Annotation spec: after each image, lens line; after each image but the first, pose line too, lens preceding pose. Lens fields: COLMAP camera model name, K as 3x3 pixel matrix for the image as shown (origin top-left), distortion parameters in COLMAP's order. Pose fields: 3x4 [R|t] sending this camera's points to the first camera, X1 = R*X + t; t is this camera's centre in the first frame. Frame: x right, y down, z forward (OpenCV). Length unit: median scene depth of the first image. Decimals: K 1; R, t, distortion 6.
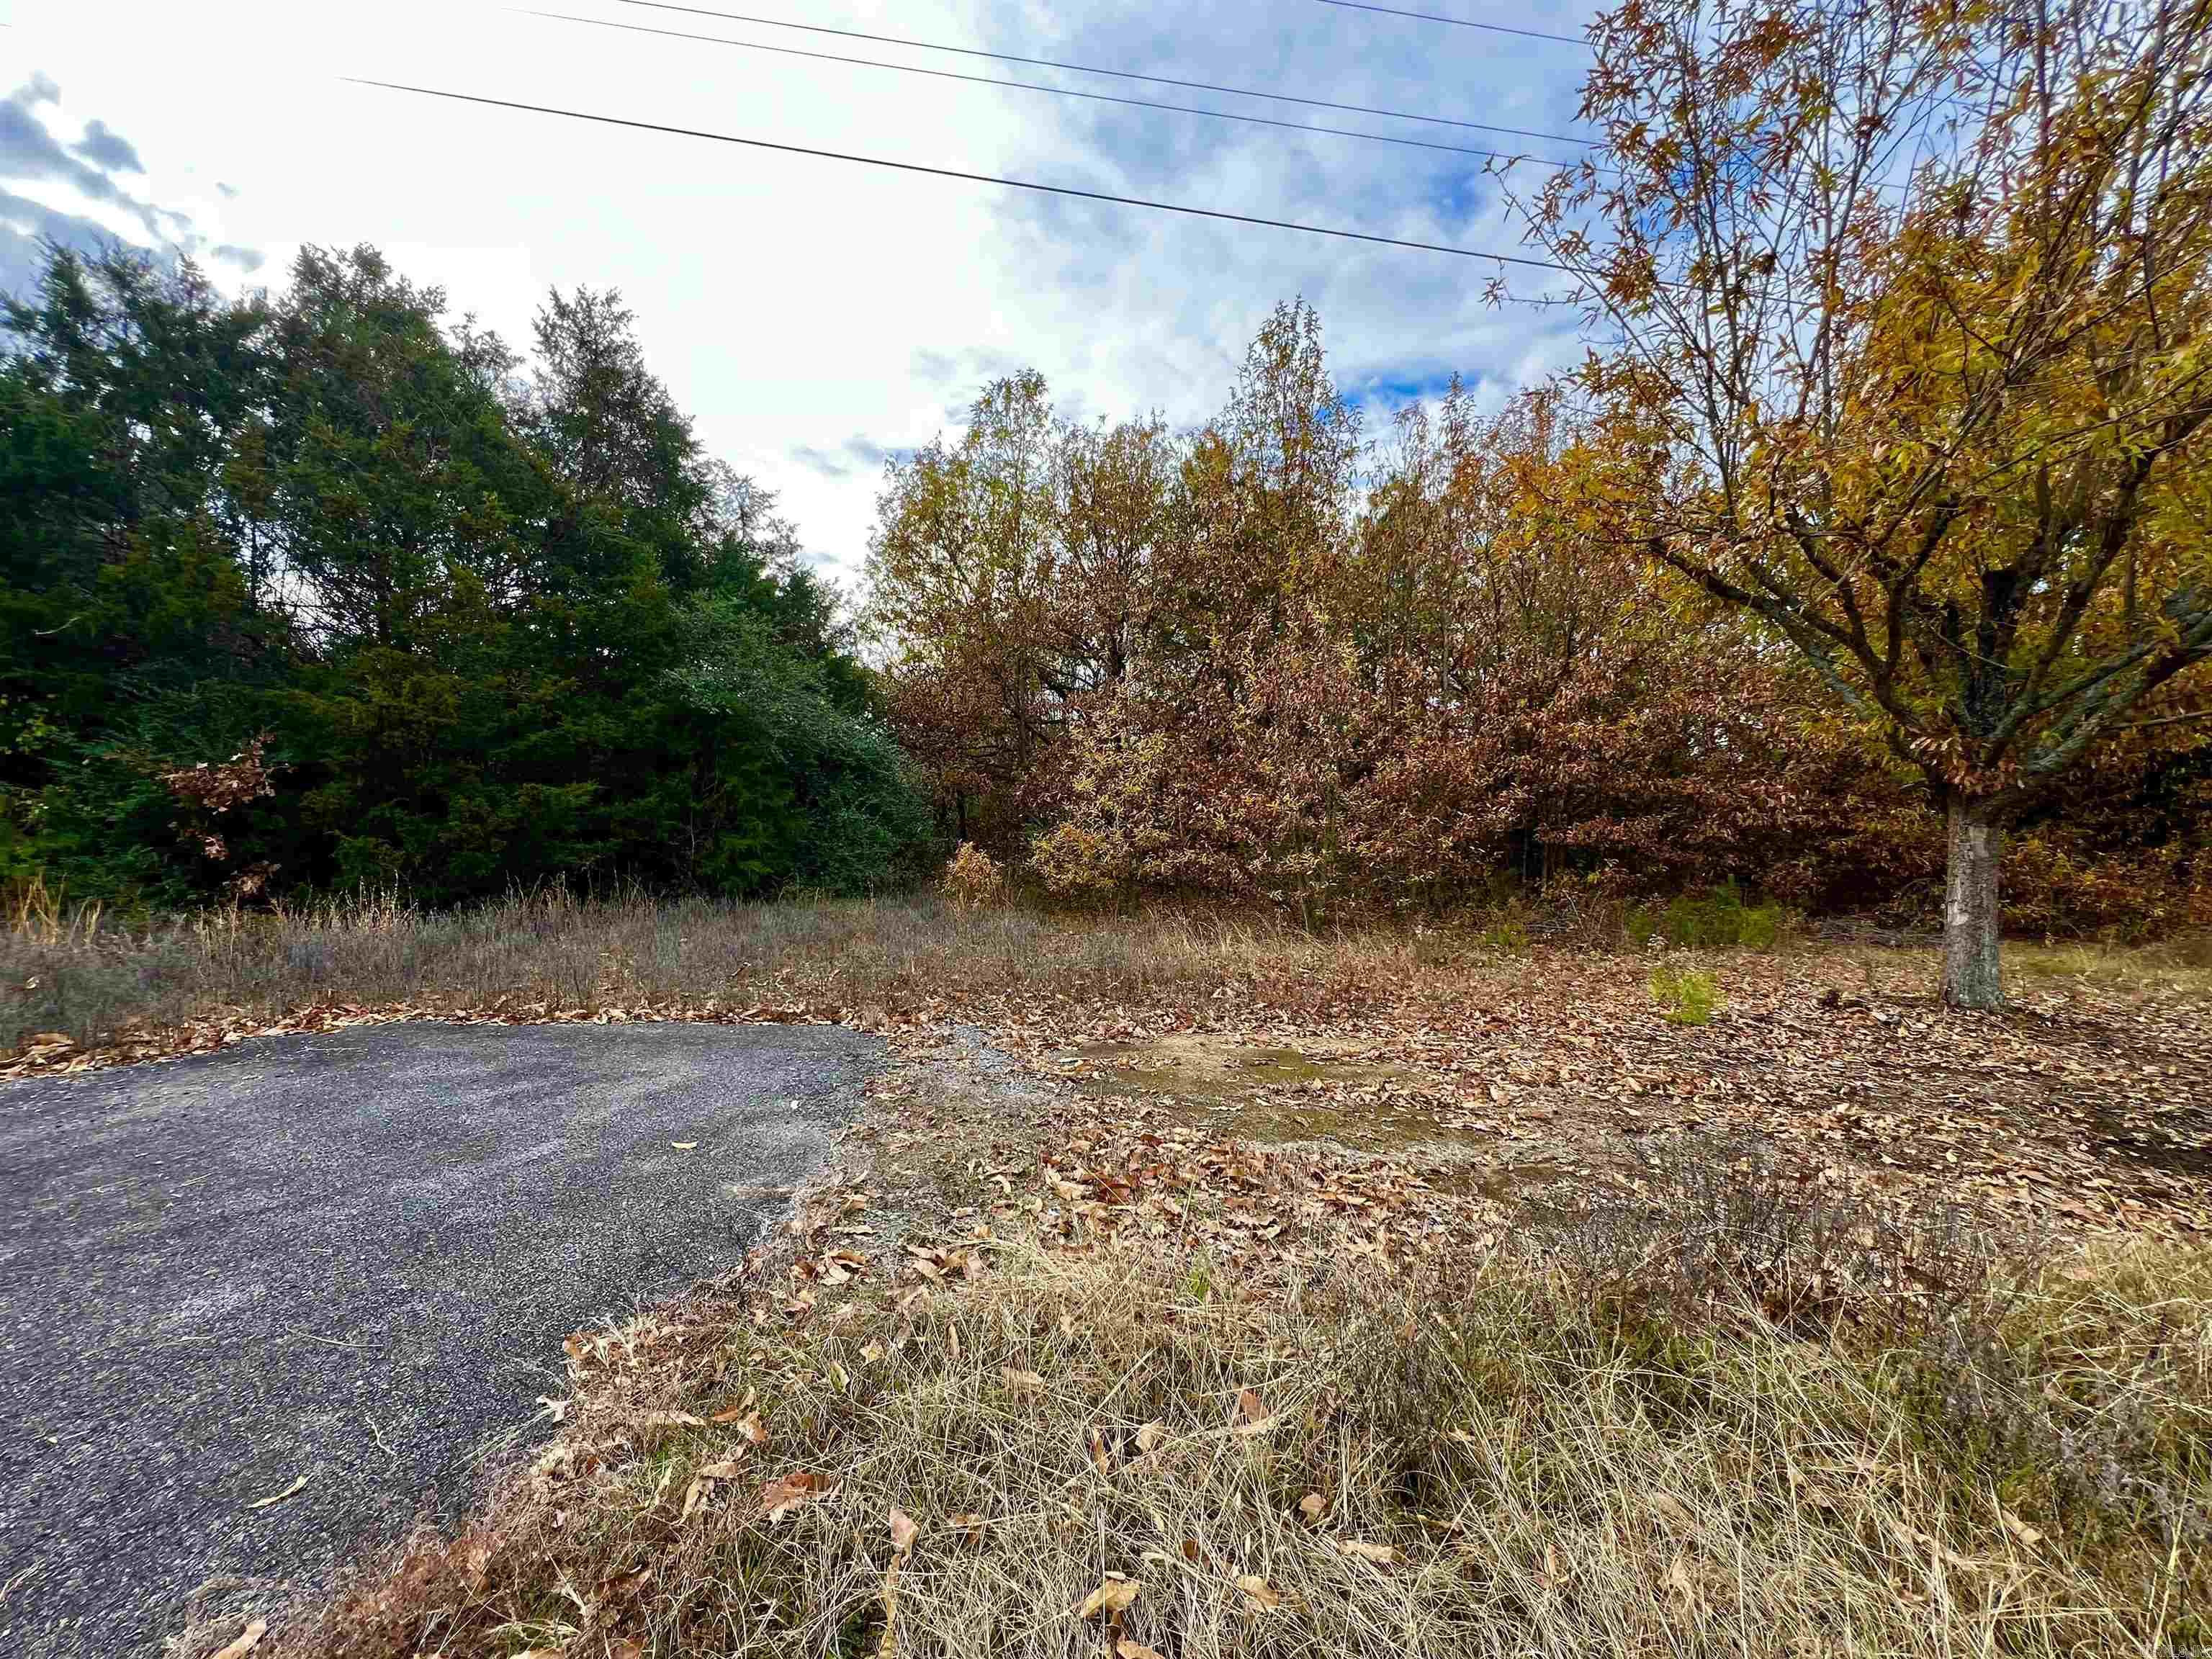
lens RADIAL K [[882.9, 0, 1113.3], [0, 882.9, 833.0], [0, 0, 1]] dist [-0.003336, 0.000134]
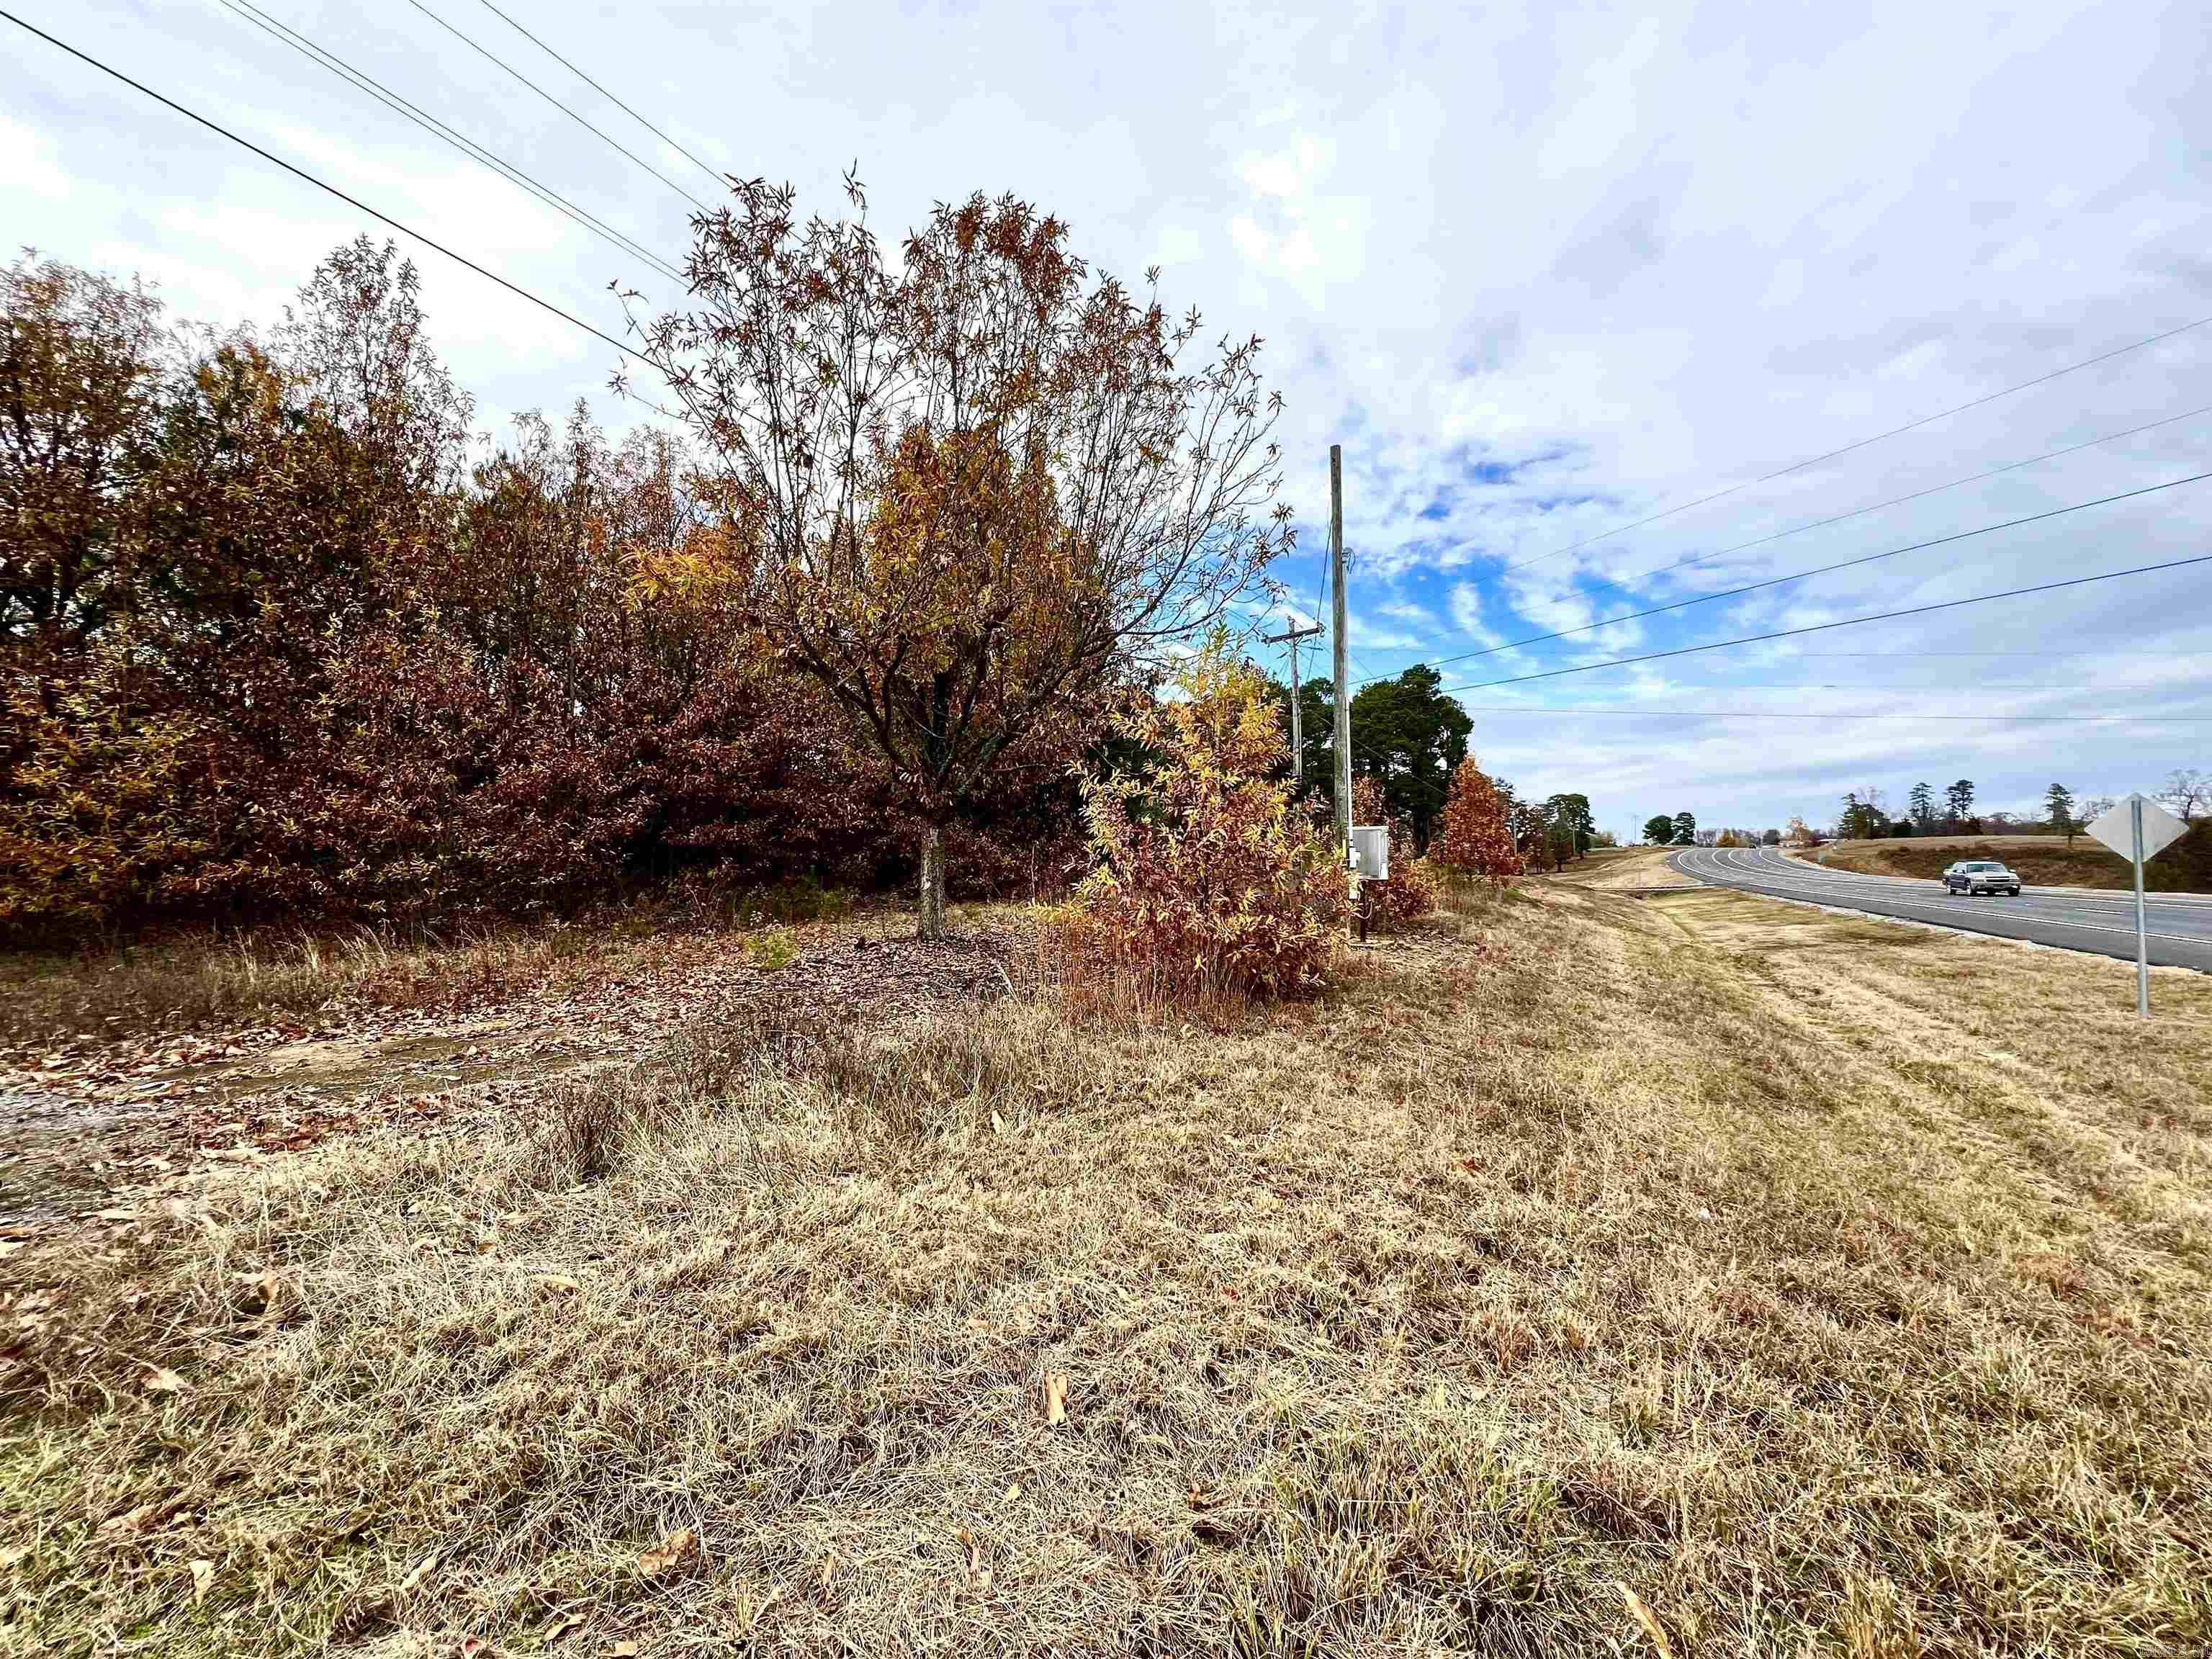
lens RADIAL K [[887.4, 0, 1107.9], [0, 887.4, 837.0], [0, 0, 1]] dist [-0.002722, -0.000106]
pose [[0.614602, -0.012240, 0.788742, -0.075489], [0.012602, 0.999904, 0.005697, 0.002487], [-0.788737, 0.006438, 0.614698, -0.168935]]
